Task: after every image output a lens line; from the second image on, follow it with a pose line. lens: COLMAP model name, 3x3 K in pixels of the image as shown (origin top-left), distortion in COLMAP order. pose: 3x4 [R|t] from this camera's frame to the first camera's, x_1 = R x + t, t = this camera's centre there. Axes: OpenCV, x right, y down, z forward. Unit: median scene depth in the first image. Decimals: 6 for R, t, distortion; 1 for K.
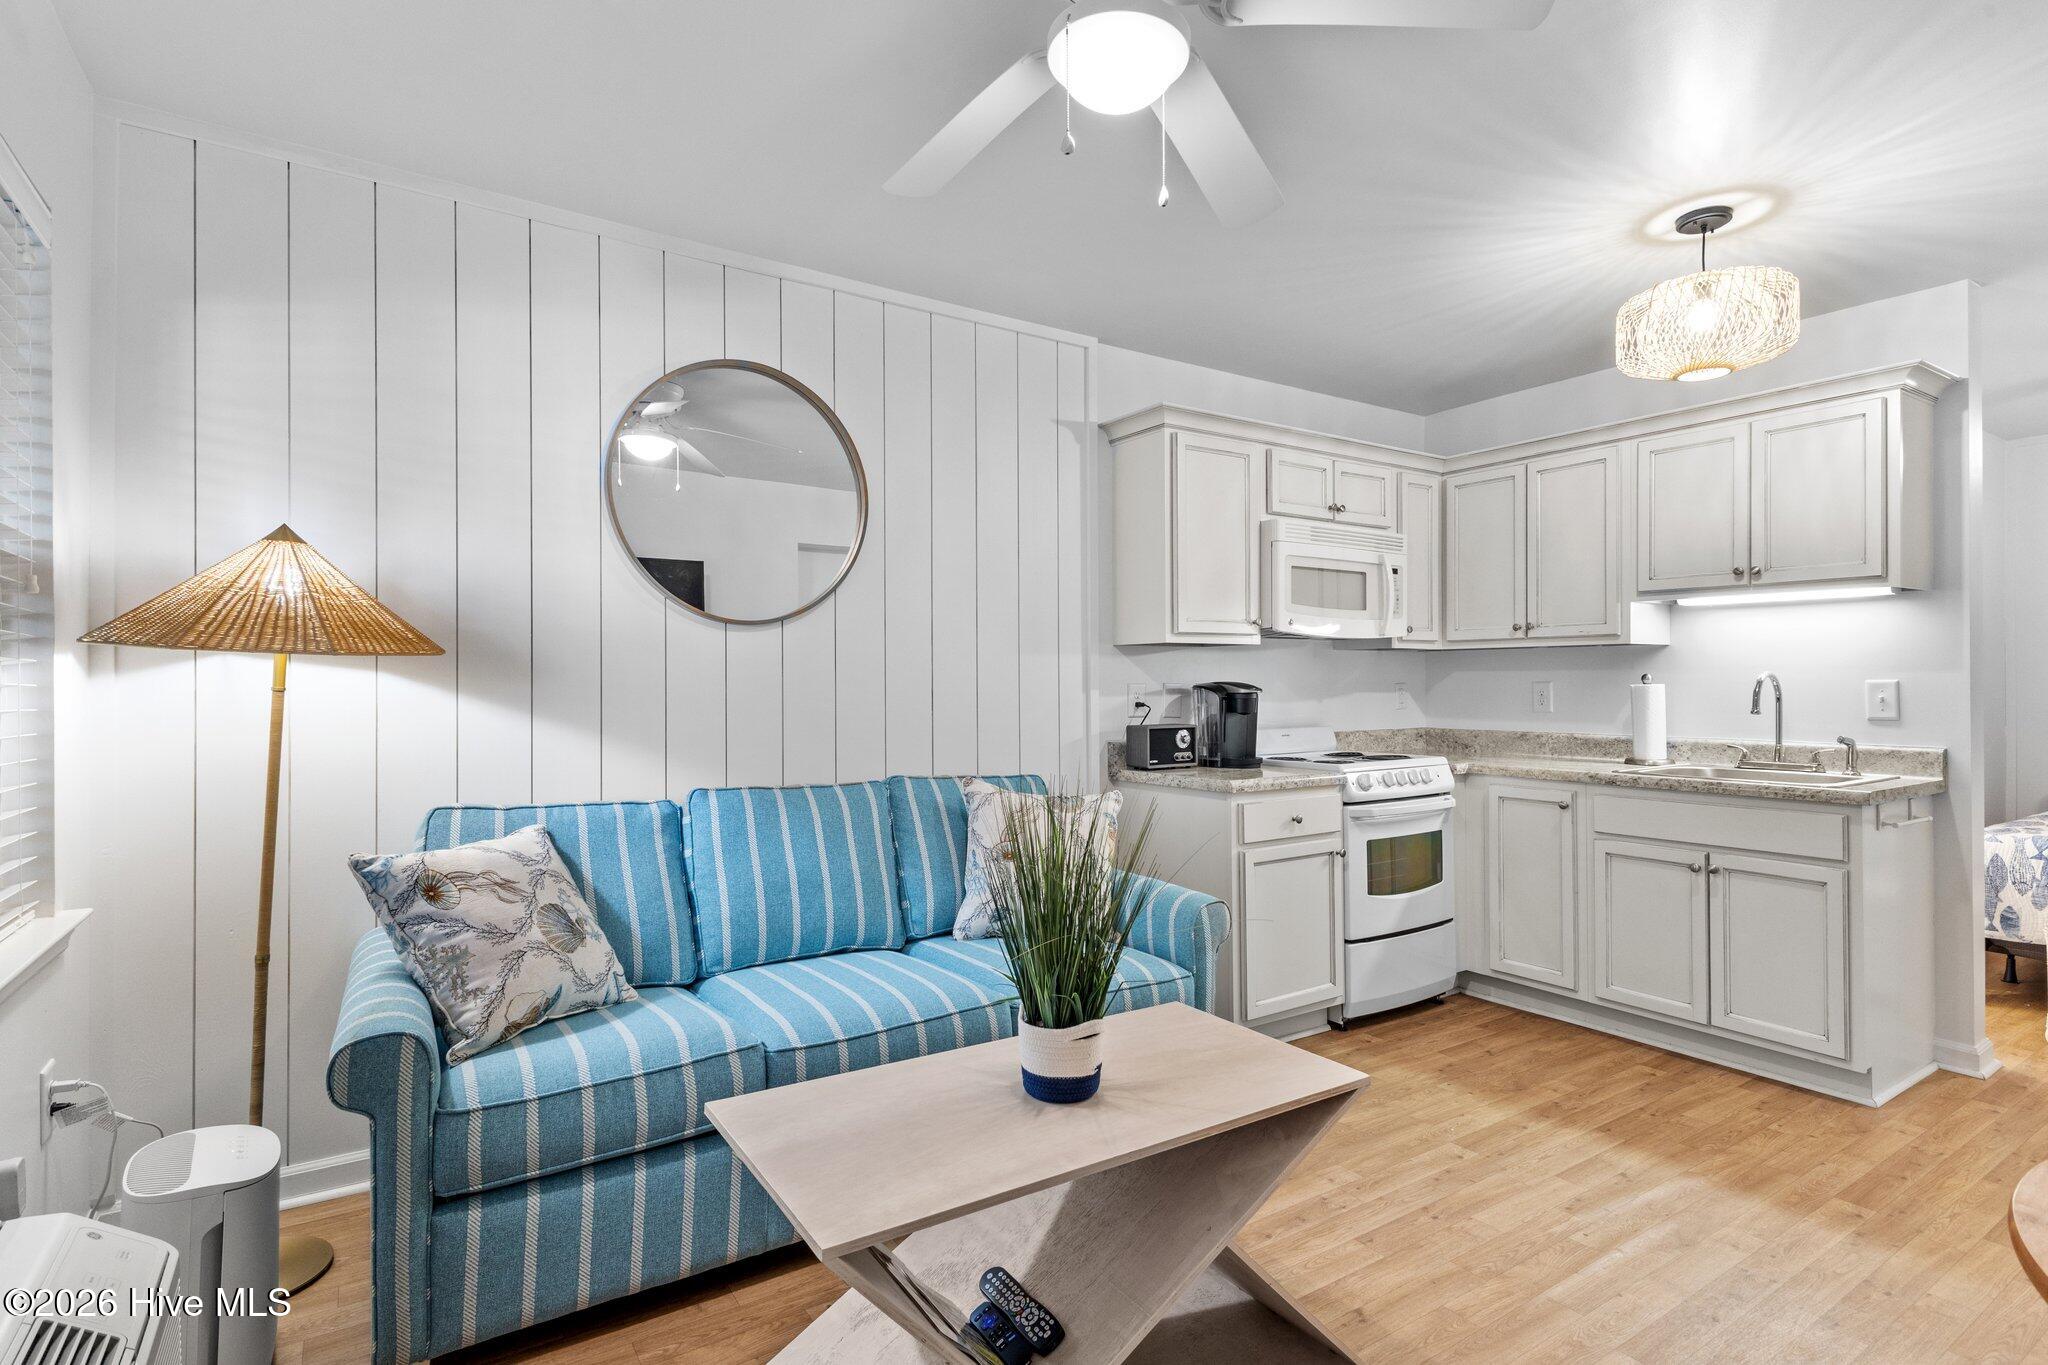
lens RADIAL K [[1001.7, 0, 1015.4], [0, 1001.7, 674.7], [0, 0, 1]] dist [0.004034, -0.000327]
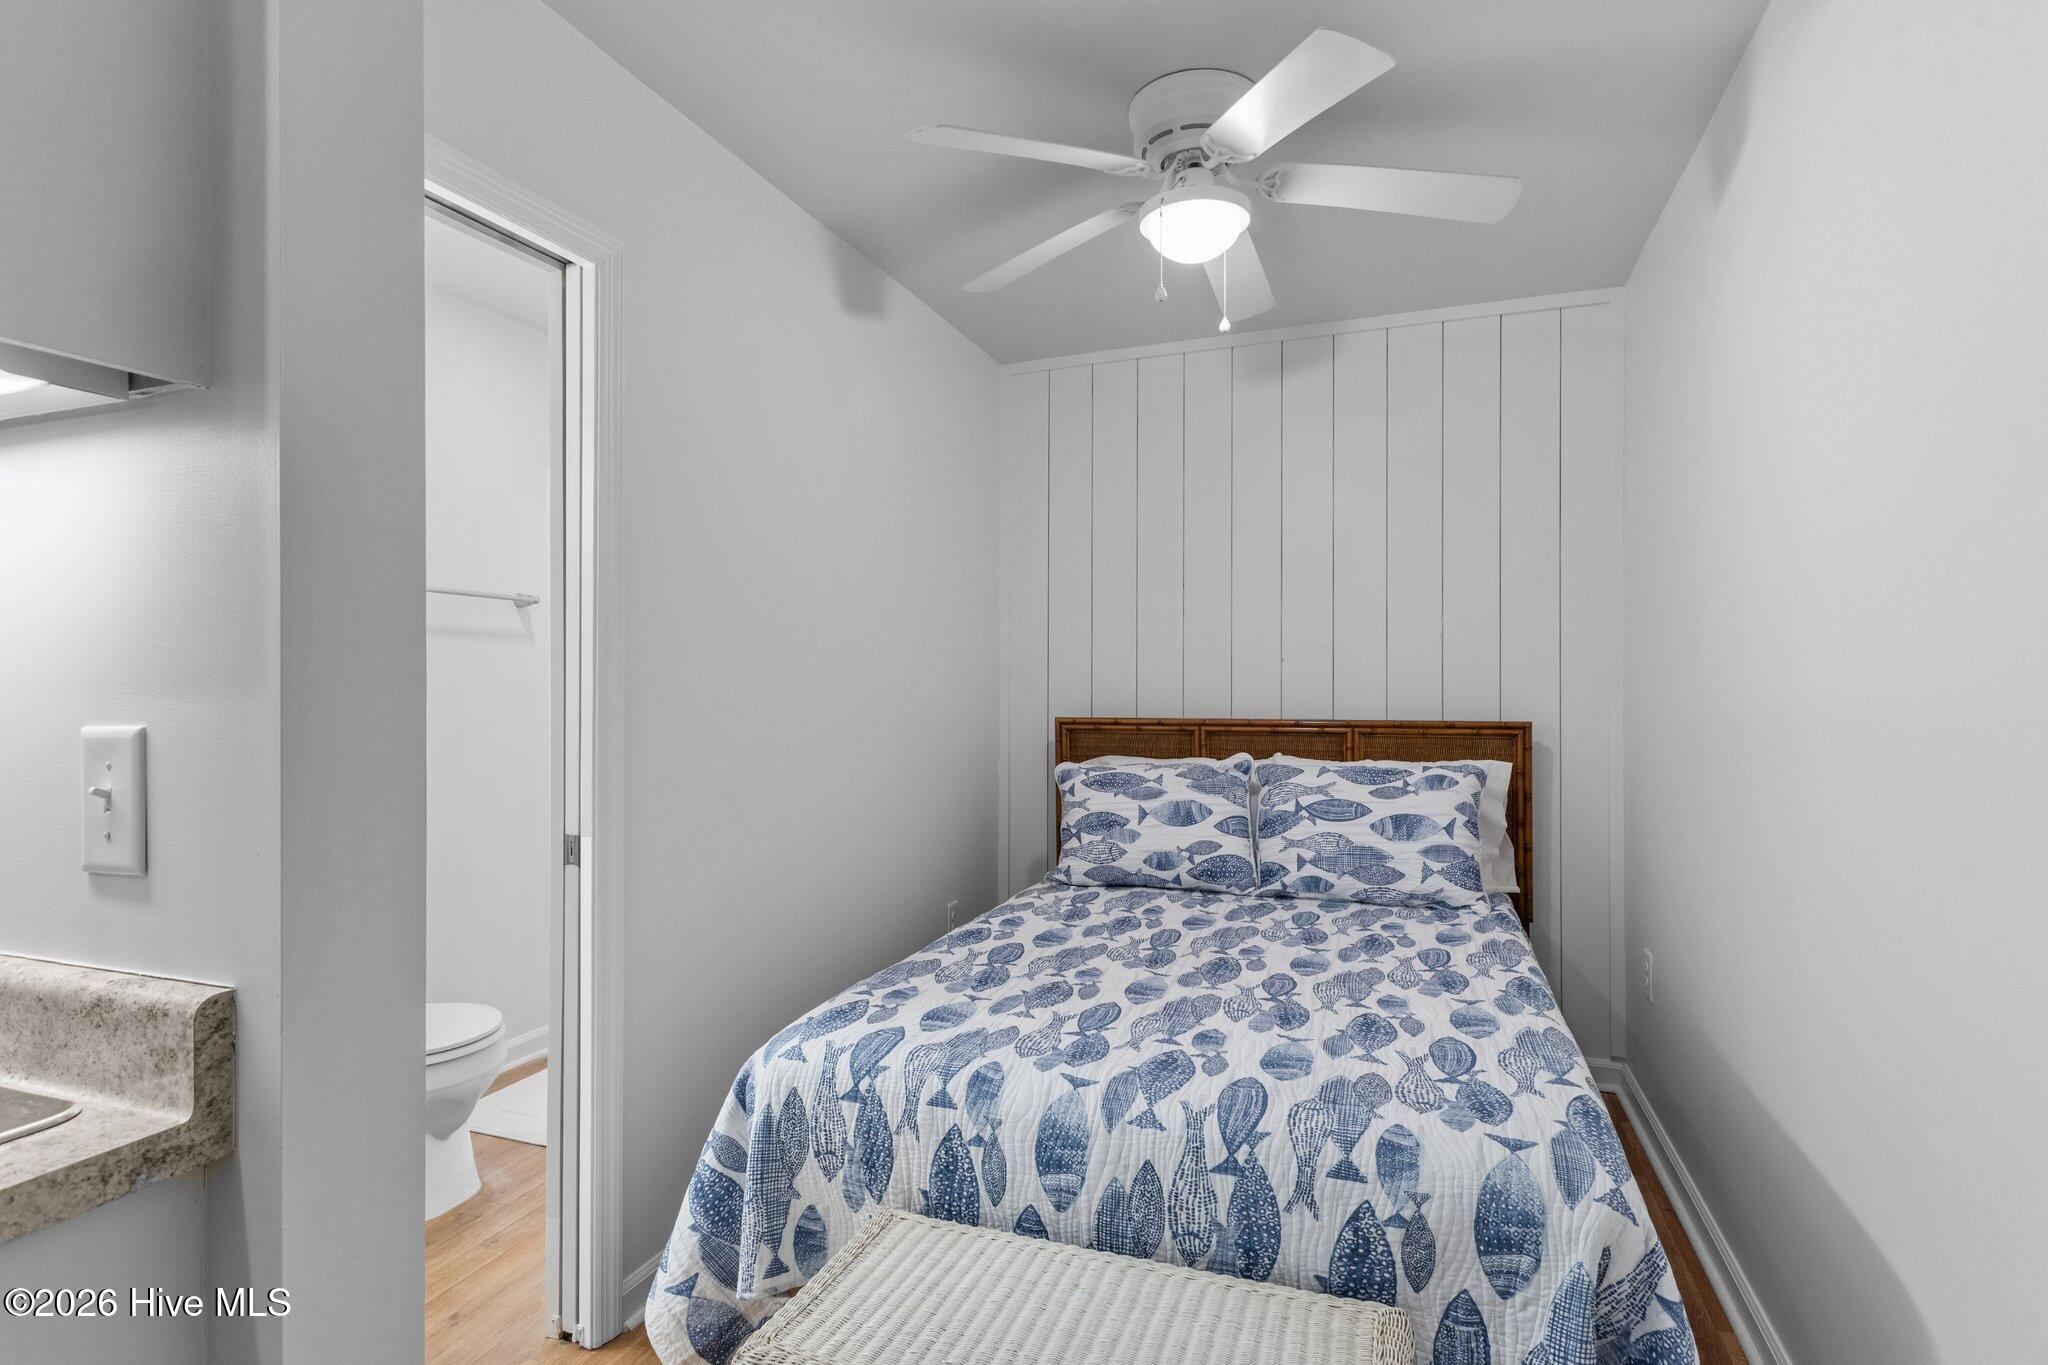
lens RADIAL K [[1030.6, 0, 1026.6], [0, 1030.6, 679.8], [0, 0, 1]] dist [0.022552, -0.008019]
pose [[0.790696, 0.005167, 0.612187, 0.787555], [-0.004346, 0.999987, -0.002827, -0.005304], [-0.612193, -0.000425, 0.790708, 0.578783]]
